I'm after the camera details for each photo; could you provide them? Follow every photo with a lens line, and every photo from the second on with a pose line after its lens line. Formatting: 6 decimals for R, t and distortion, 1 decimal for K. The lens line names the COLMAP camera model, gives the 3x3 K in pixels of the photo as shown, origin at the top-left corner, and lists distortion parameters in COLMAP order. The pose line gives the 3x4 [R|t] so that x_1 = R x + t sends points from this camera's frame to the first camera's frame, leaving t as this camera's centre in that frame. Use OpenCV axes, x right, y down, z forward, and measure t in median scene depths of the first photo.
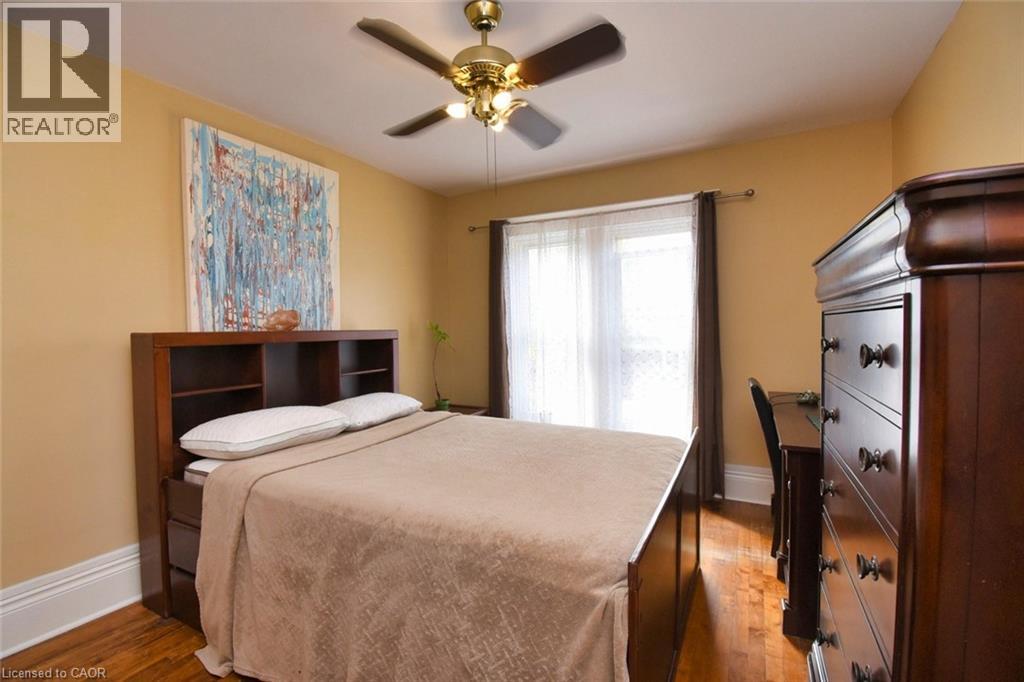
lens RADIAL K [[454.2, 0, 508.8], [0, 454.2, 340.6], [0, 0, 1]] dist [0.020755, -0.025049]
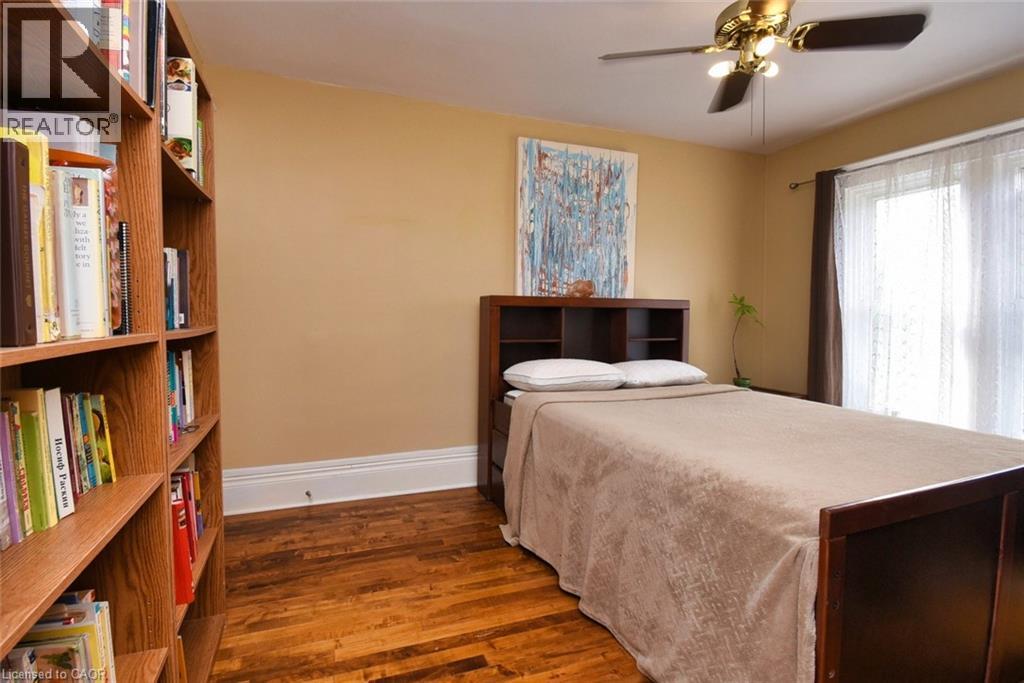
lens RADIAL K [[465.7, 0, 484.7], [0, 465.7, 317.6], [0, 0, 1]] dist [0.025521, -0.027725]
pose [[0.744285, 0.028342, -0.667261, 0.134319], [-0.038474, 0.999259, -0.000471, 0.041538], [0.666753, 0.026023, 0.744824, -0.069153]]
